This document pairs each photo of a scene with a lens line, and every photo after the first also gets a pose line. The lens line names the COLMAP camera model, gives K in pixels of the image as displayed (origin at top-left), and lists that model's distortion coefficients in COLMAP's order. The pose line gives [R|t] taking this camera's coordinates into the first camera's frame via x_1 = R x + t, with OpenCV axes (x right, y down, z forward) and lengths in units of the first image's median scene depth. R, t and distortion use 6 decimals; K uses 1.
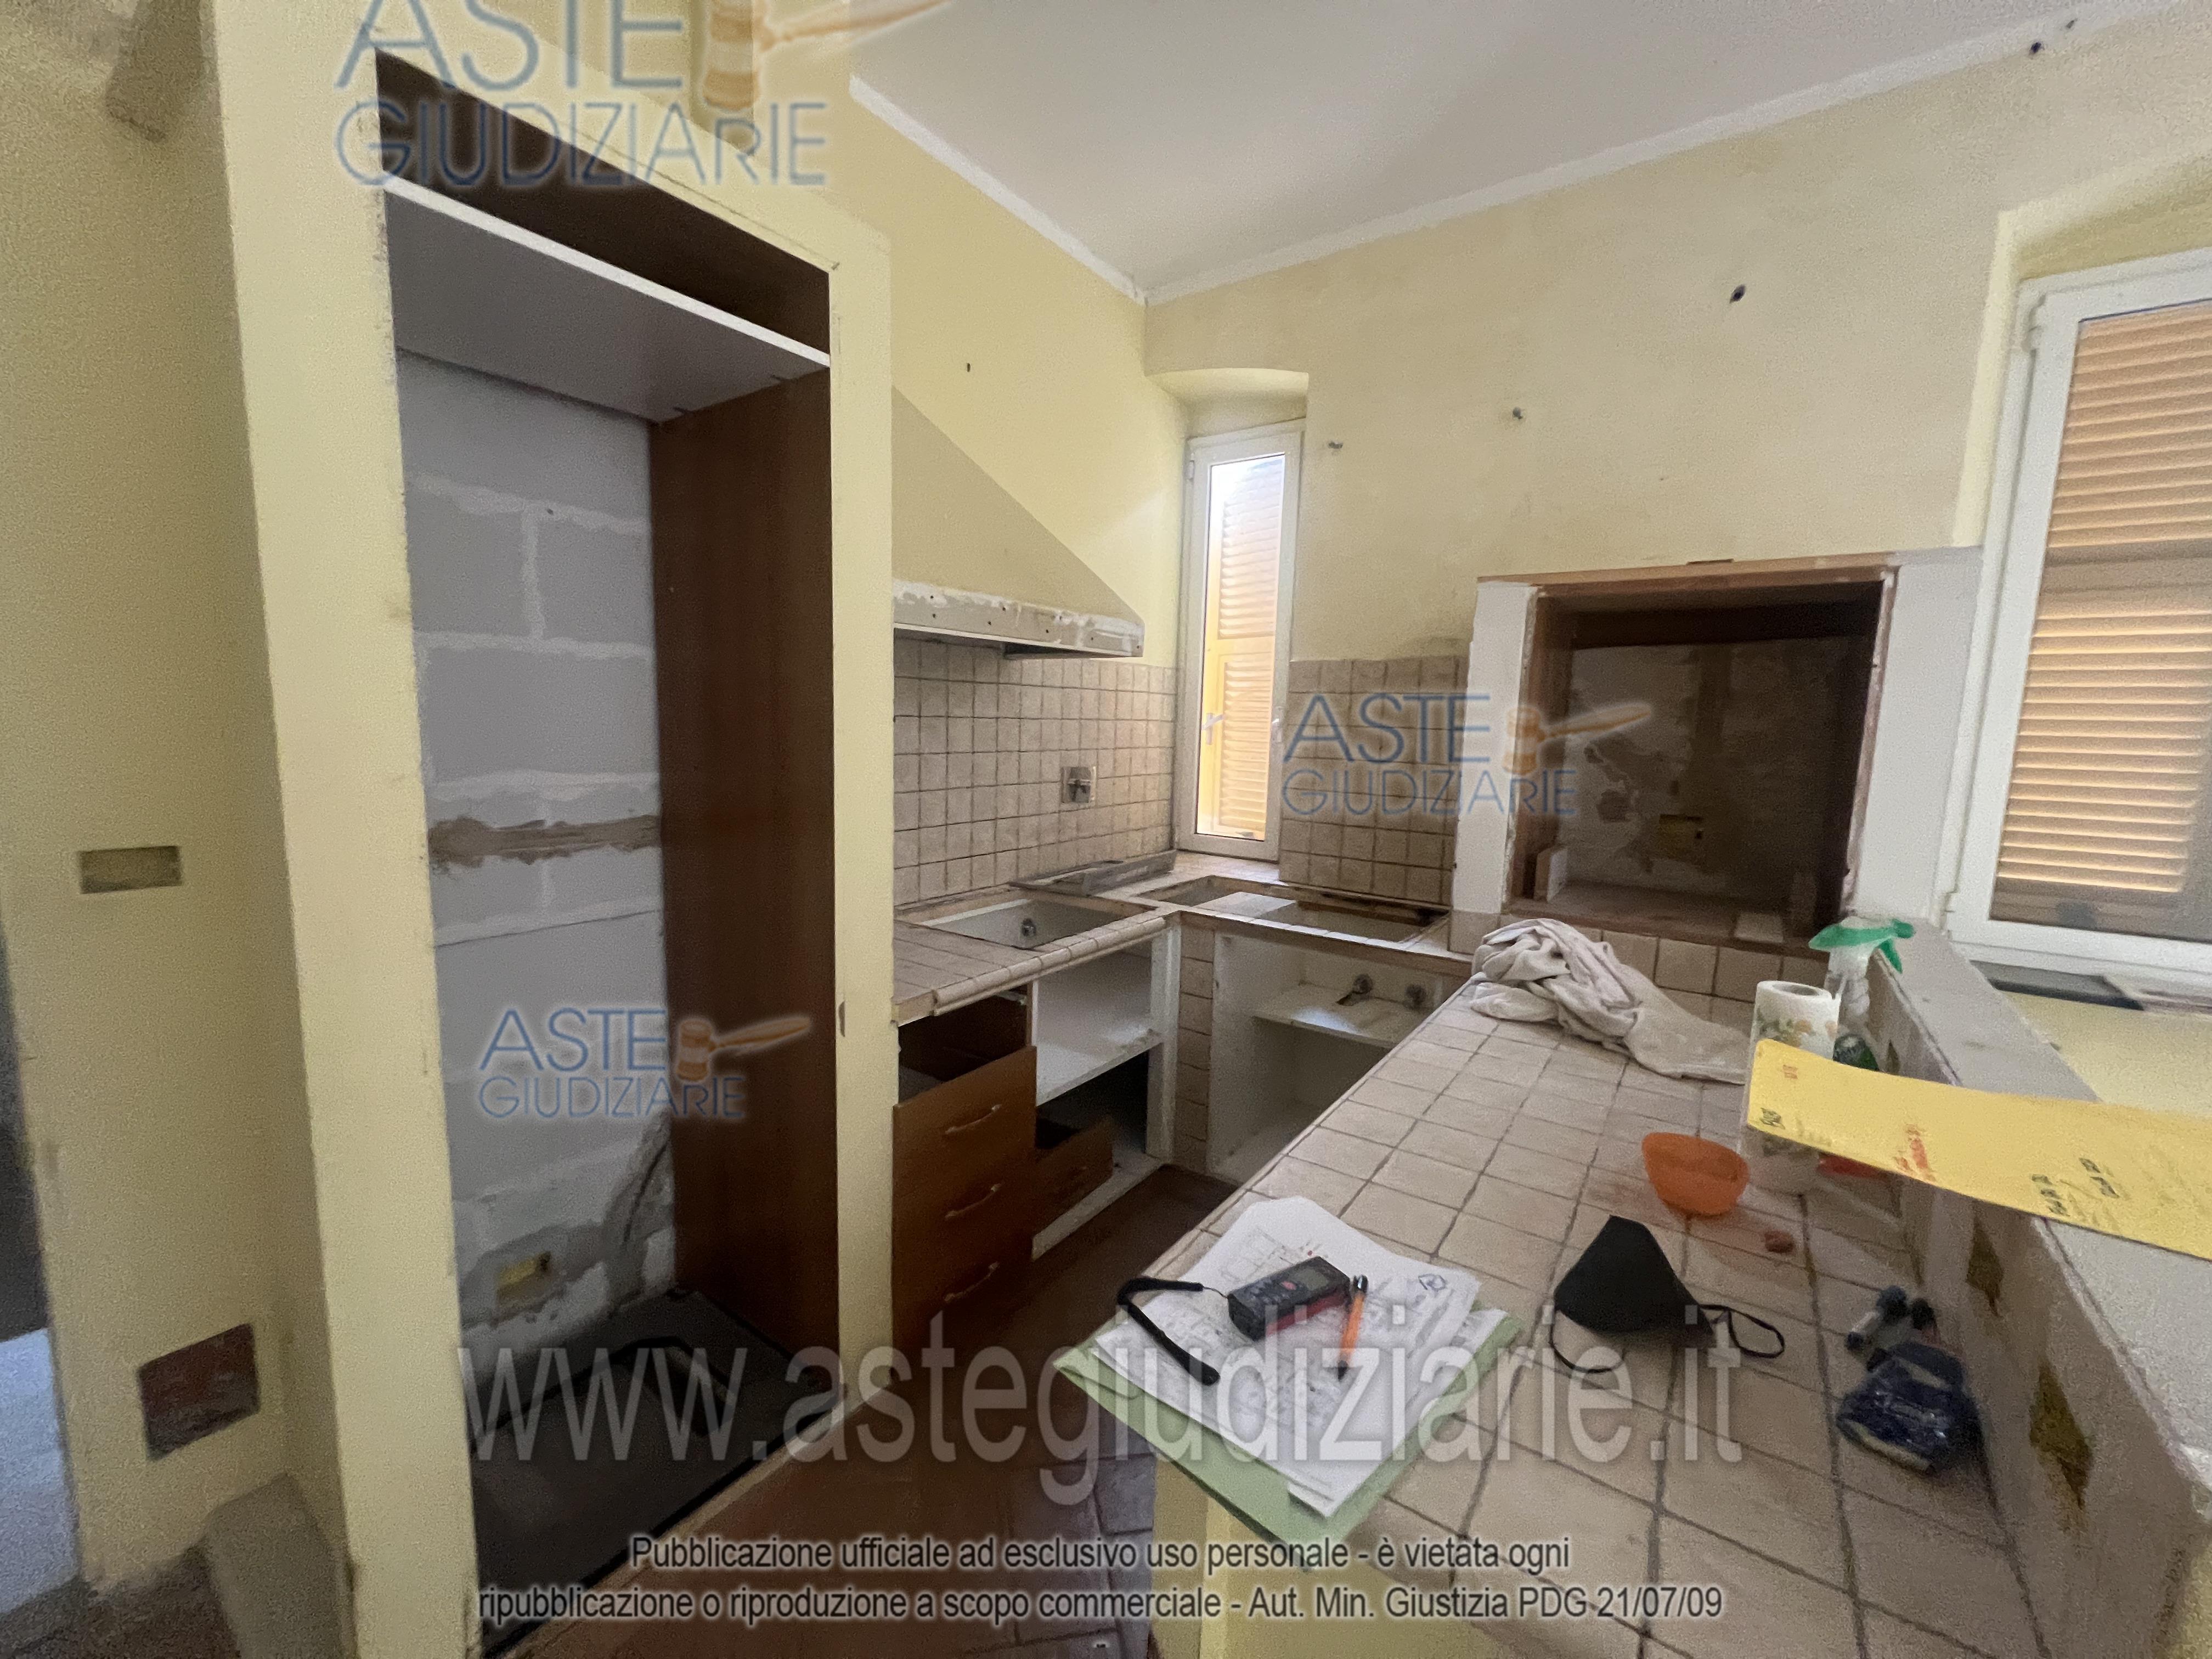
lens RADIAL K [[886.4, 0, 1106.0], [0, 886.4, 829.5], [0, 0, 1]] dist [-0.001221, -0.000200]
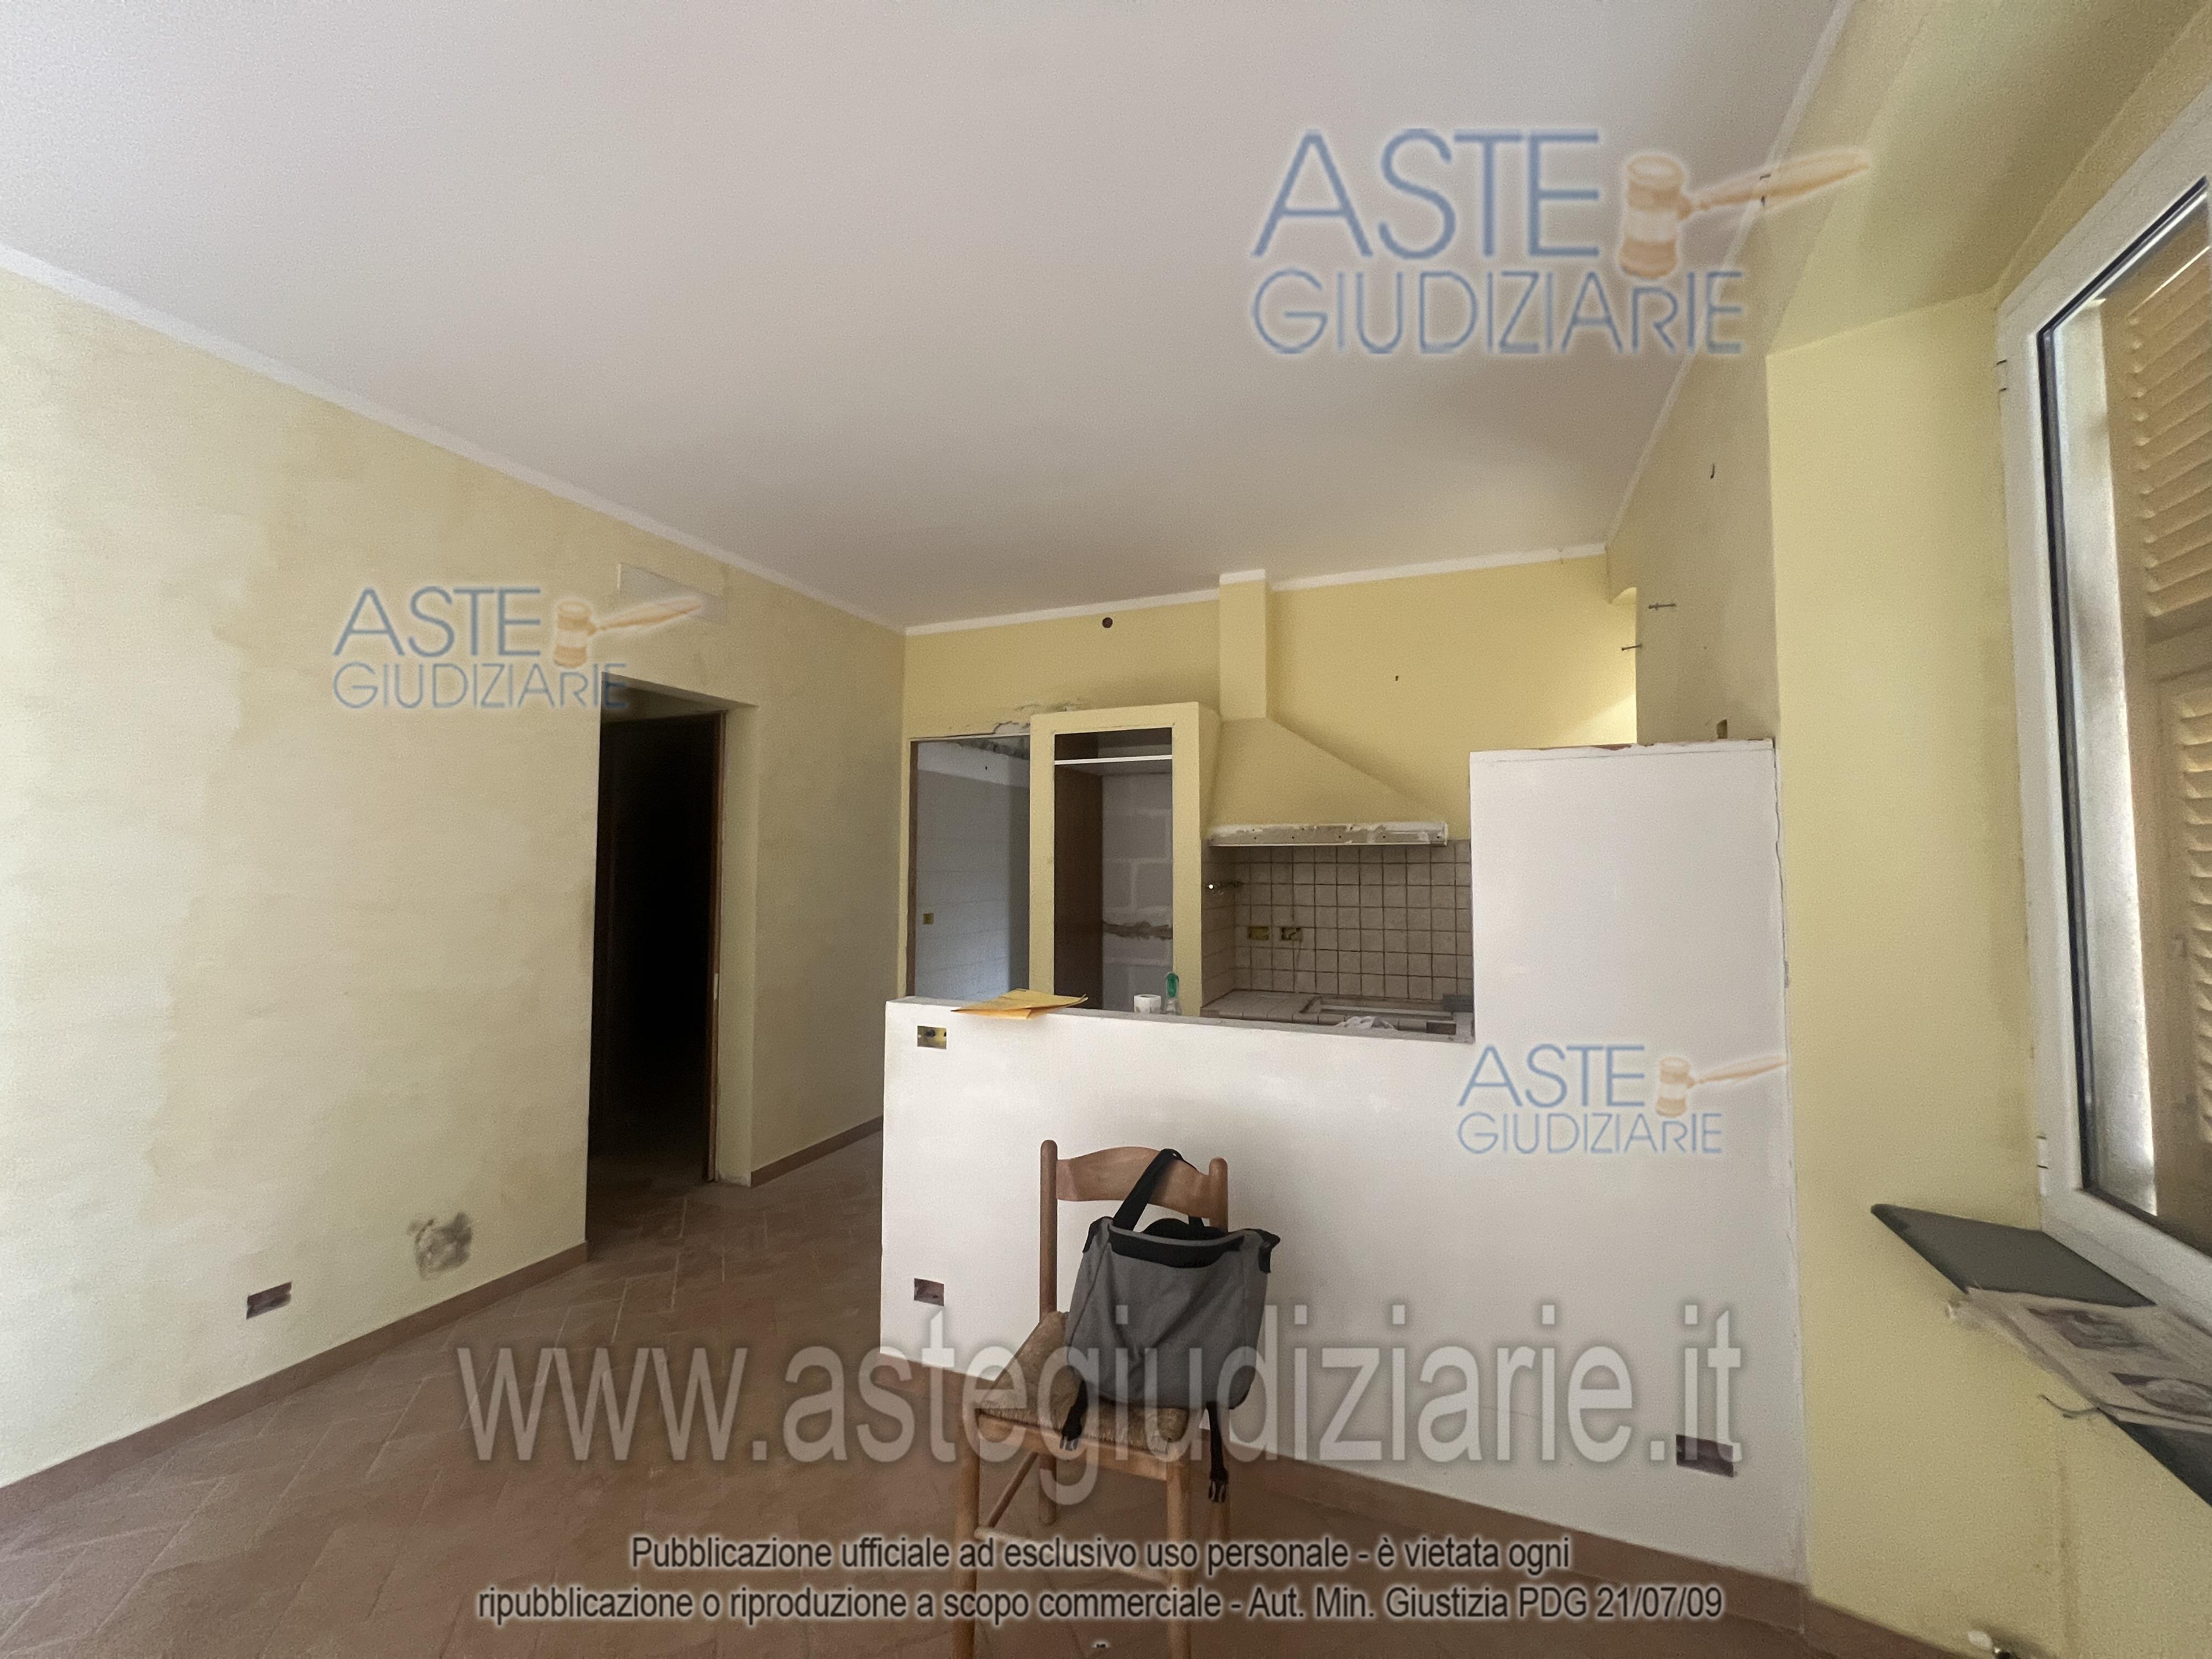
lens RADIAL K [[886.4, 0, 1106.0], [0, 886.4, 829.5], [0, 0, 1]] dist [-0.001221, -0.000200]
pose [[0.245466, -0.065313, -0.967203, 1.707839], [-0.111739, 0.989171, -0.095155, -0.017685], [0.962944, 0.131432, 0.235510, 0.140670]]
